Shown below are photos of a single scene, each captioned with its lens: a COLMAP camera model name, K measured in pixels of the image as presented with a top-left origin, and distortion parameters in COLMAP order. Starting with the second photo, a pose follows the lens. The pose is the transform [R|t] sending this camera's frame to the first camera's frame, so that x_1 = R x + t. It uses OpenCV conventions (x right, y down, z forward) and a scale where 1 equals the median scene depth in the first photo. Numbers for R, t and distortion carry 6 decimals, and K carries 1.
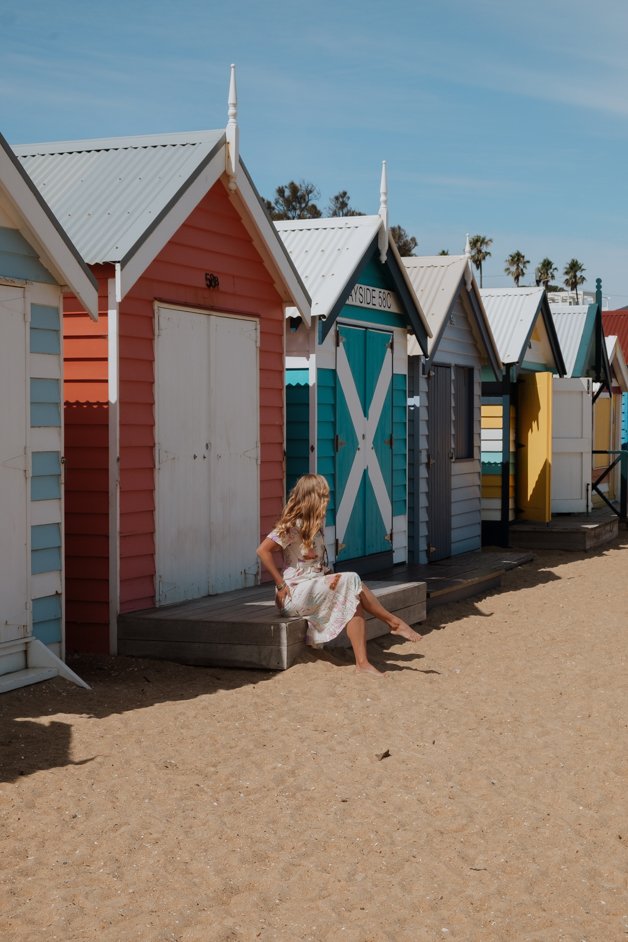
lens RADIAL K [[1792.5, 0, 314.1], [0, 1792.5, 423.7], [0, 0, 1]] dist [0.045919, -0.049237]
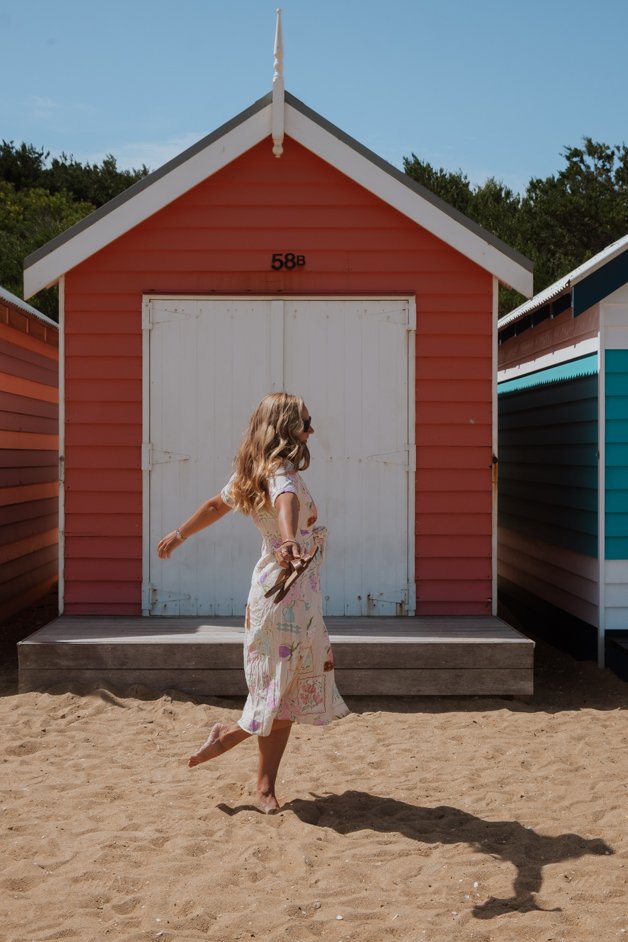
lens RADIAL K [[1257.0, 0, 313.9], [0, 1257.0, 433.6], [0, 0, 1]] dist [0.017516, 0.004682]
pose [[0.349792, 0.007161, -0.936800, 0.522561], [-0.000375, 0.999972, 0.007504, 0.000634], [0.936827, -0.002274, 0.349785, 0.786093]]
